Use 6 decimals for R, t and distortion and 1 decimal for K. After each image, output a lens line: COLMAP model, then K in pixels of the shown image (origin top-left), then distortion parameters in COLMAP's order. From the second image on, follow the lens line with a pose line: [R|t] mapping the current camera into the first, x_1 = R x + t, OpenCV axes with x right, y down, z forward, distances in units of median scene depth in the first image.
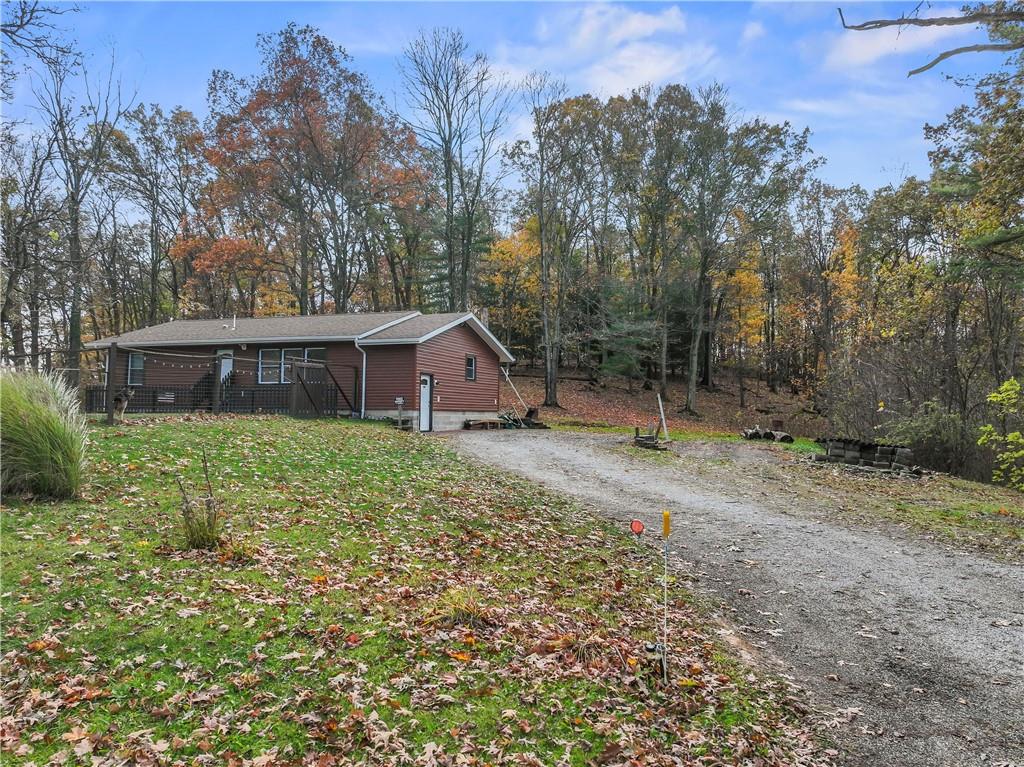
lens RADIAL K [[740.8, 0, 512.0], [0, 740.8, 383.5], [0, 0, 1]] dist [0.001581, -0.002120]
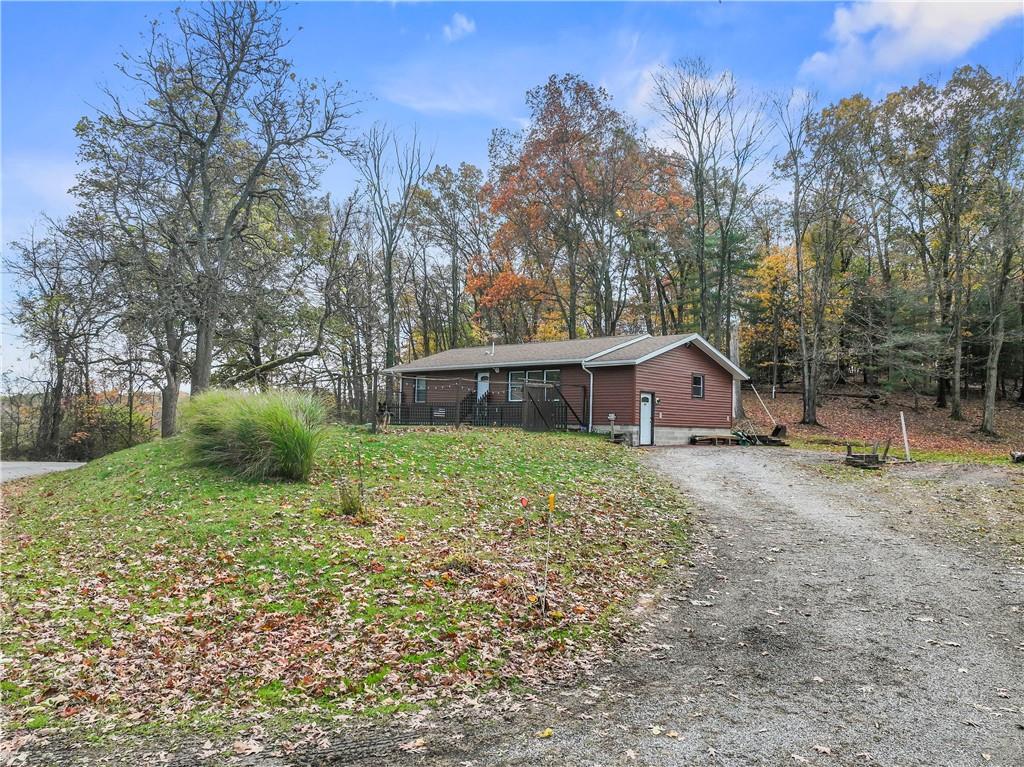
lens RADIAL K [[722.3, 0, 511.4], [0, 722.3, 410.7], [0, 0, 1]] dist [0.000051, -0.000240]
pose [[0.920077, 0.003545, -0.391721, 0.105078], [0.001720, 0.999913, 0.013087, -0.000093], [0.391733, -0.012715, 0.919991, -0.044118]]
